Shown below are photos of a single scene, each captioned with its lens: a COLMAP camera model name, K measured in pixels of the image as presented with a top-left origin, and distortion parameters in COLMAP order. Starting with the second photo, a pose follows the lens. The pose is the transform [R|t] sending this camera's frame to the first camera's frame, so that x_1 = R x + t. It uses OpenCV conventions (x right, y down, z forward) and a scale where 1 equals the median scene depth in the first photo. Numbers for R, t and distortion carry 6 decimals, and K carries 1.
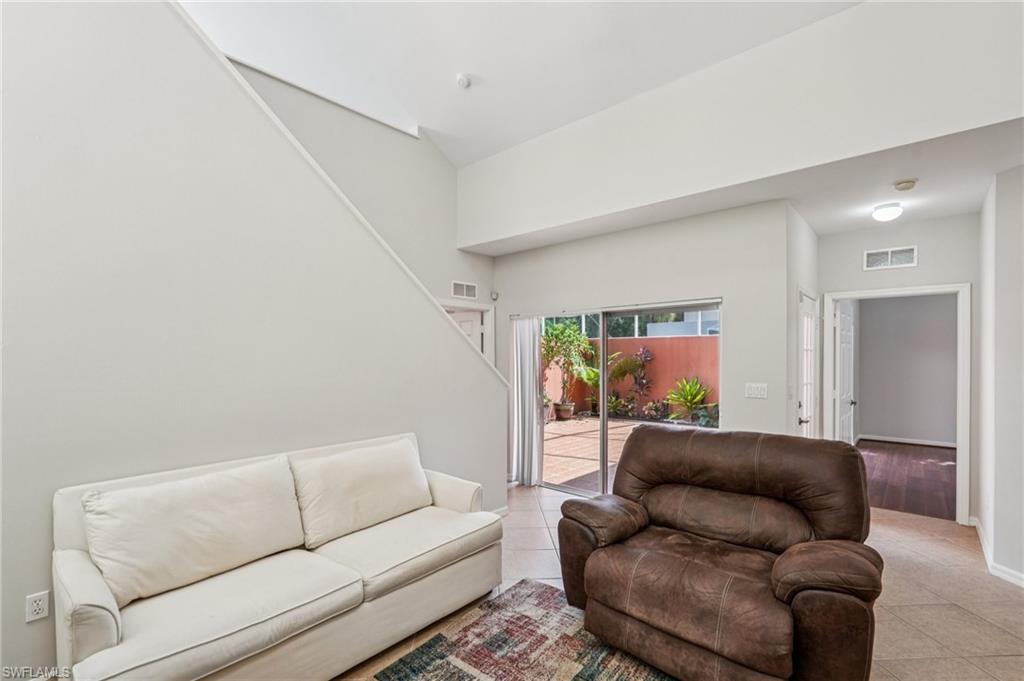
lens RADIAL K [[457.6, 0, 516.0], [0, 457.6, 357.2], [0, 0, 1]] dist [-0.013248, 0.006661]
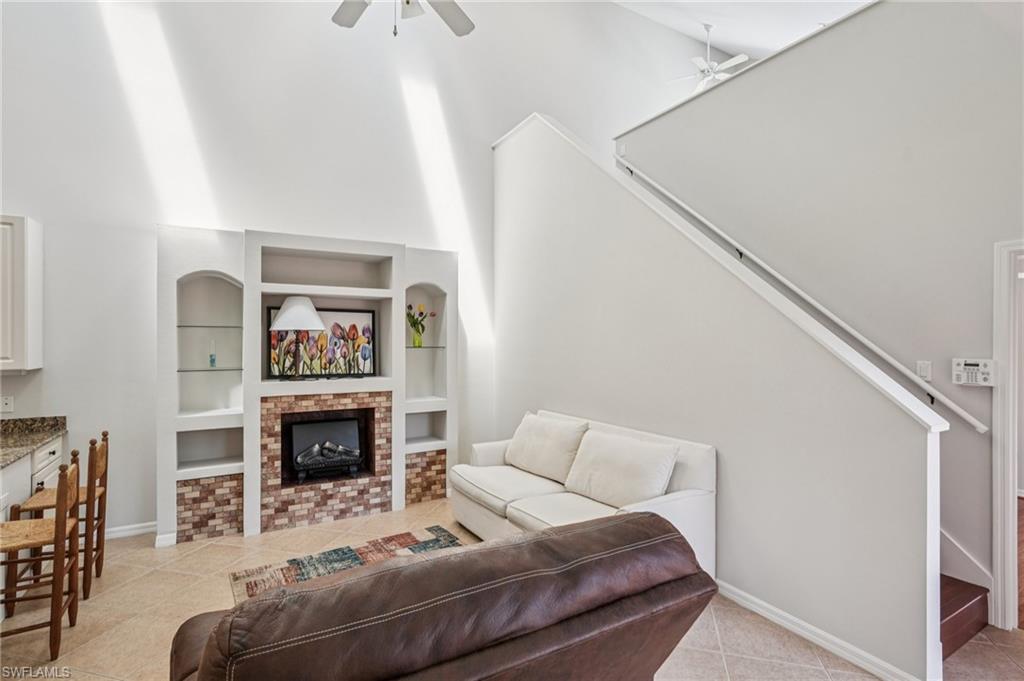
lens RADIAL K [[500.8, 0, 509.8], [0, 500.8, 341.4], [0, 0, 1]] dist [-0.010778, 0.005942]
pose [[-0.315770, 0.004041, -0.948827, 0.581503], [-0.007191, 0.999952, 0.006651, -0.021058], [0.948809, 0.008923, -0.315726, 0.739950]]
